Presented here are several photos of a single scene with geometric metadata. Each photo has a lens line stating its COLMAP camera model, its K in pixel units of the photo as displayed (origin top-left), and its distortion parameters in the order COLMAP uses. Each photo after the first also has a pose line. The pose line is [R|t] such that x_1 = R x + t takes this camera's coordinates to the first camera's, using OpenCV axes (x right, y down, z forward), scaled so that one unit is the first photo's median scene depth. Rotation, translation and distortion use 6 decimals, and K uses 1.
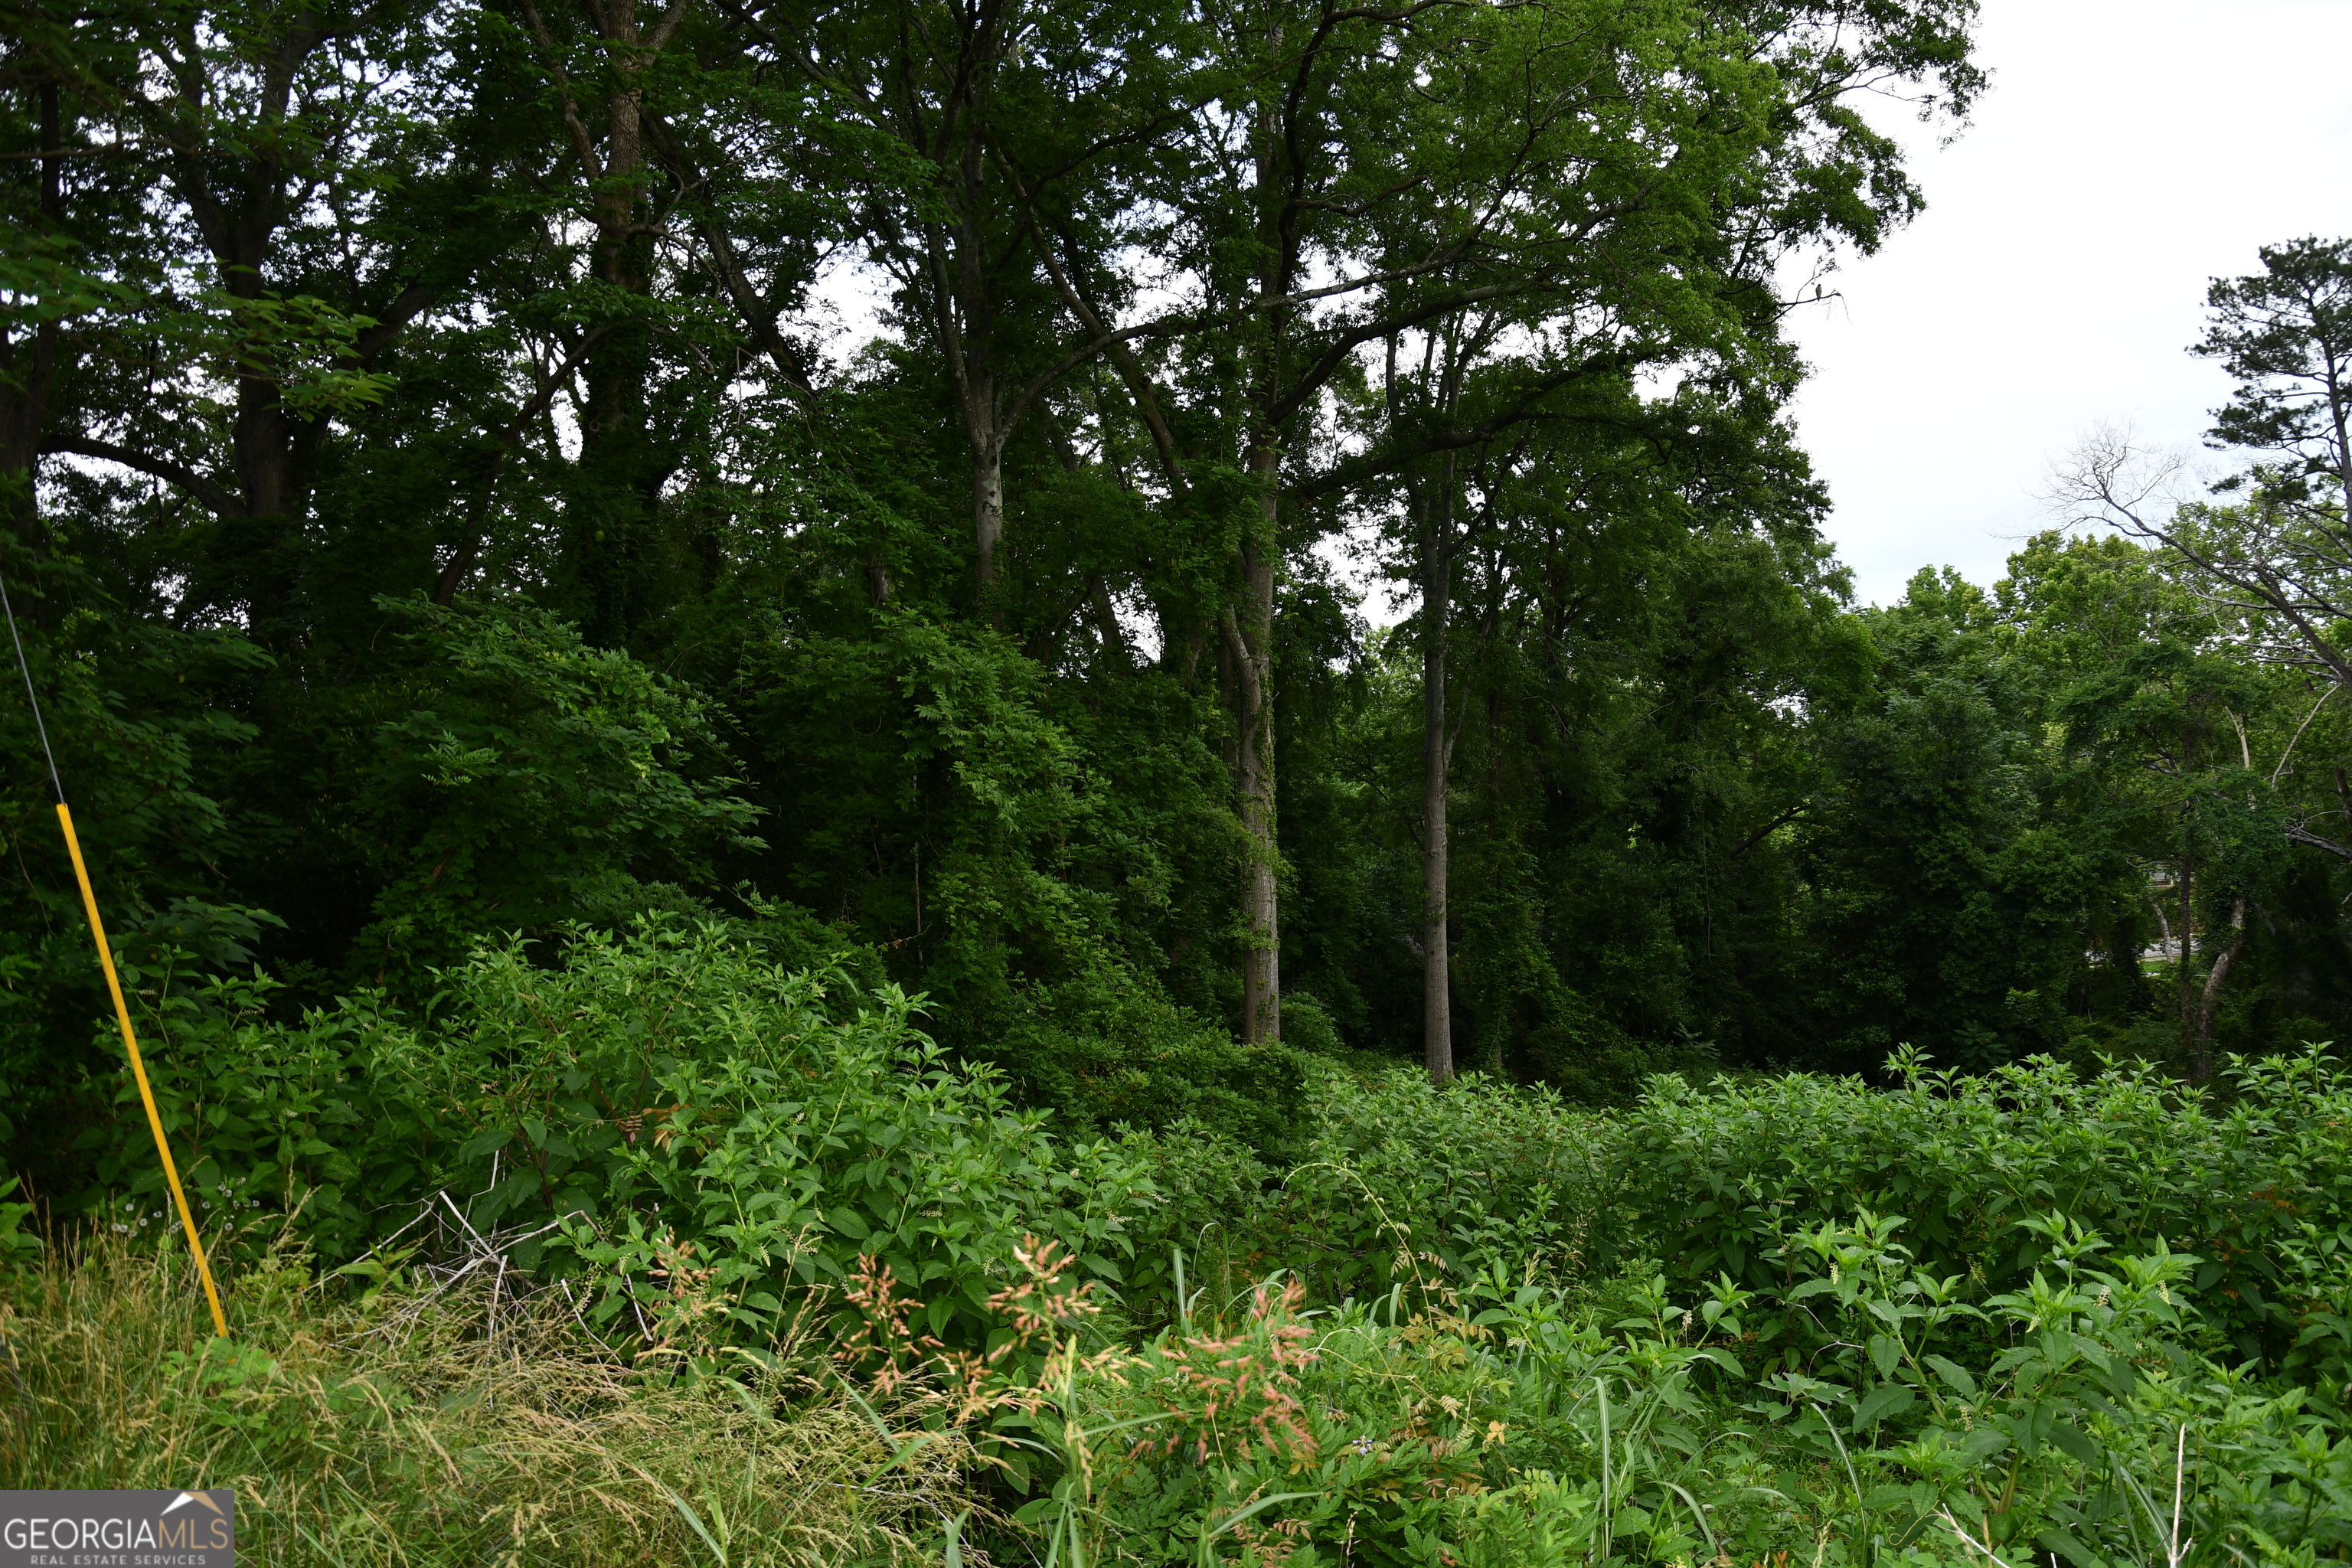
lens RADIAL K [[1842.0, 0, 1182.9], [0, 1842.0, 813.7], [0, 0, 1]] dist [-0.158950, 0.130349]
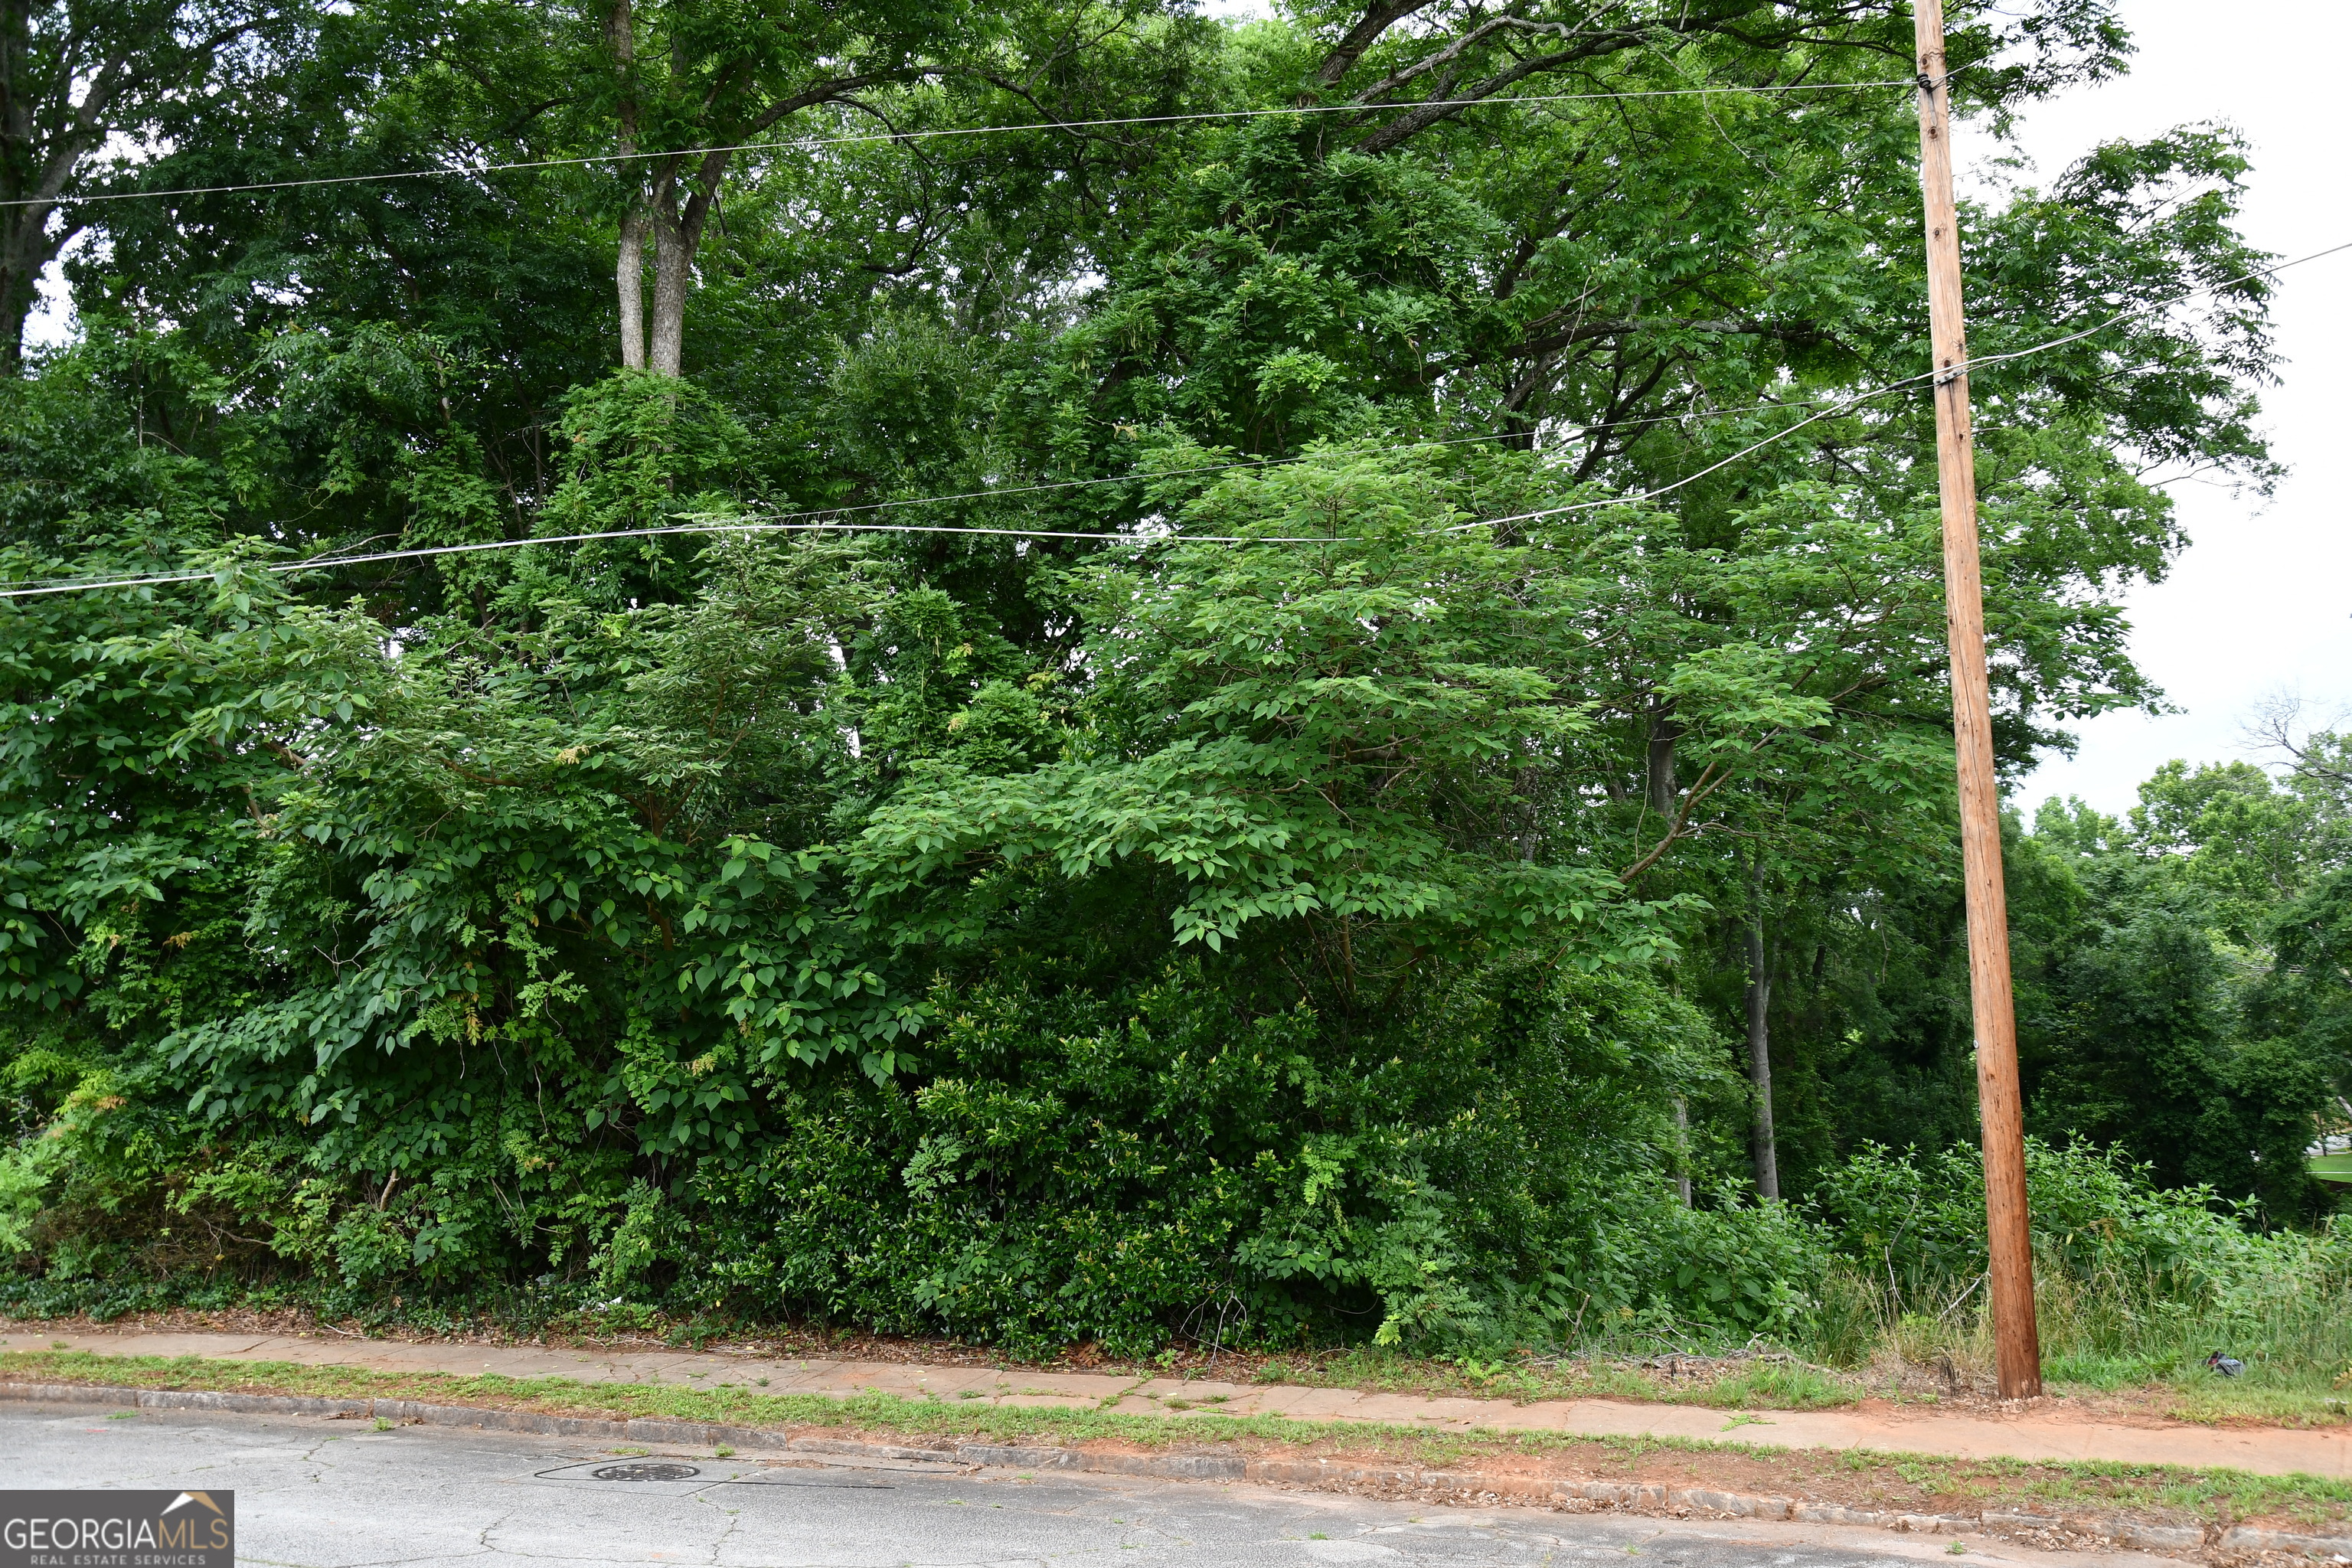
lens RADIAL K [[1848.0, 0, 1168.0], [0, 1848.0, 819.6], [0, 0, 1]] dist [-0.164633, 0.139717]
pose [[0.998936, -0.038969, -0.024649, -0.279344], [0.035458, 0.990928, -0.129629, -0.013363], [0.029477, 0.128617, 0.991256, -0.231192]]
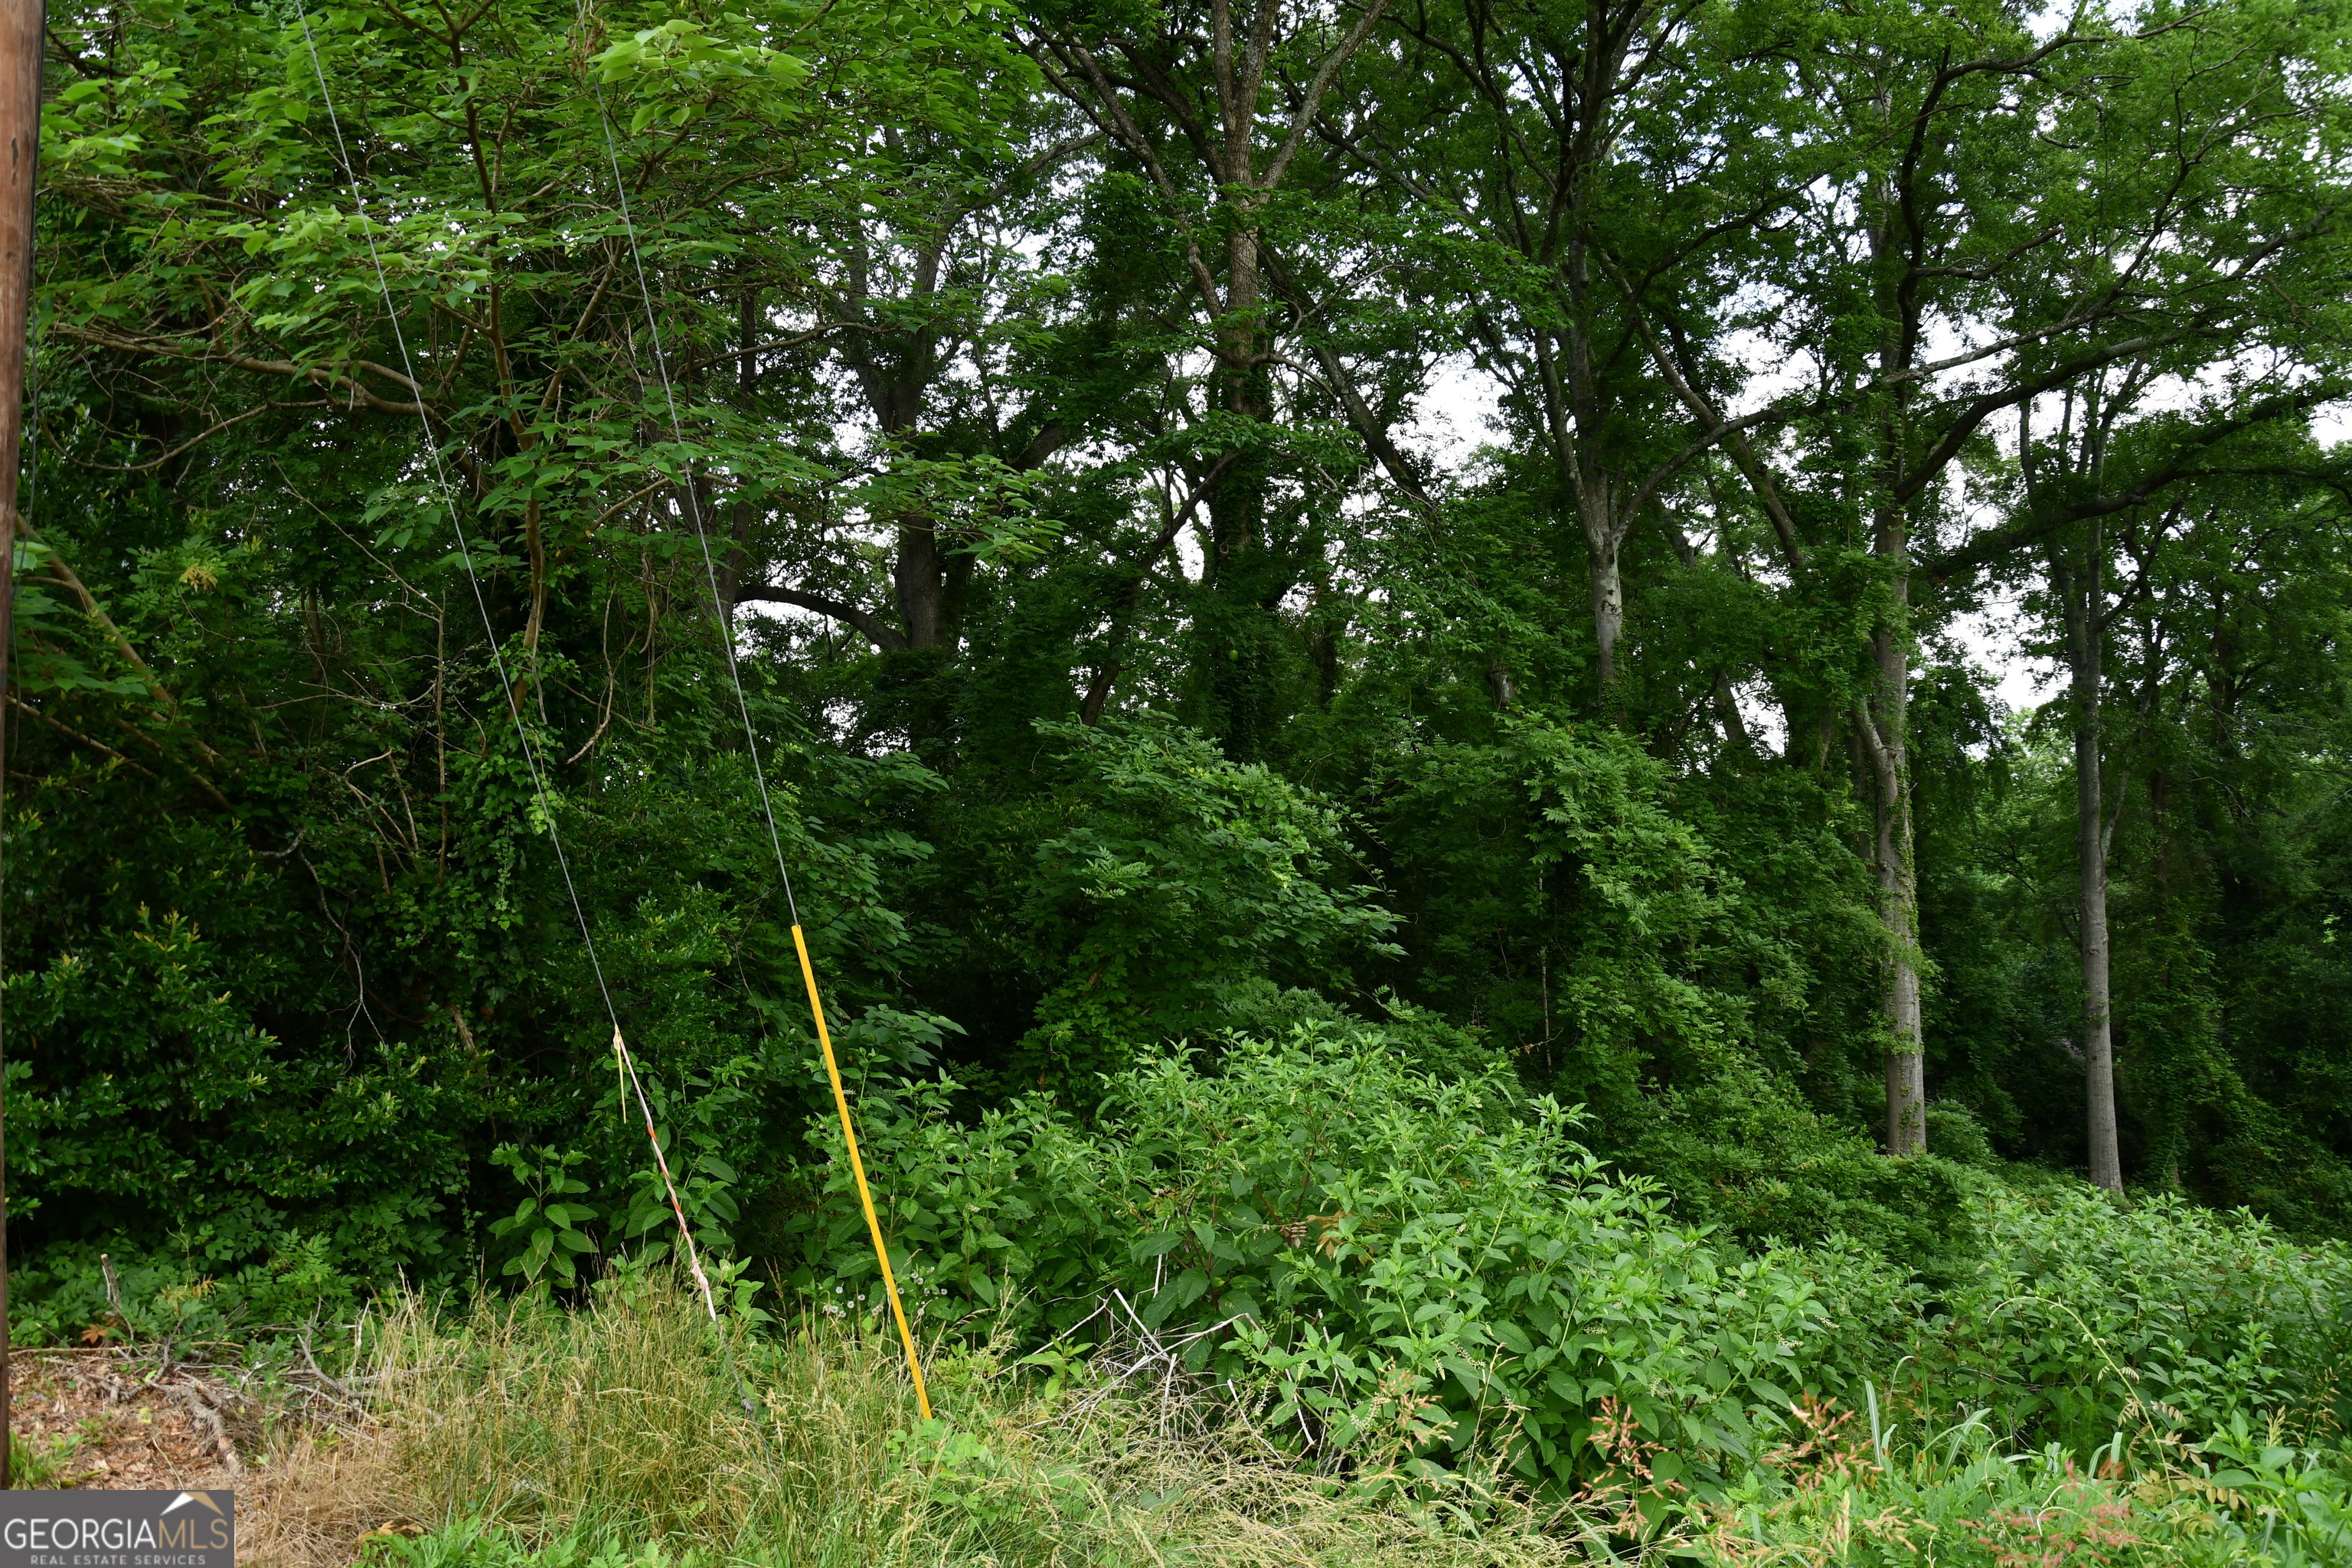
lens RADIAL K [[1842.0, 0, 1182.9], [0, 1842.0, 813.7], [0, 0, 1]] dist [-0.158950, 0.130349]
pose [[0.945390, -0.027417, -0.324787, -0.005047], [0.009618, 0.998369, -0.056280, -0.001454], [0.325800, 0.050083, 0.944111, -0.001916]]
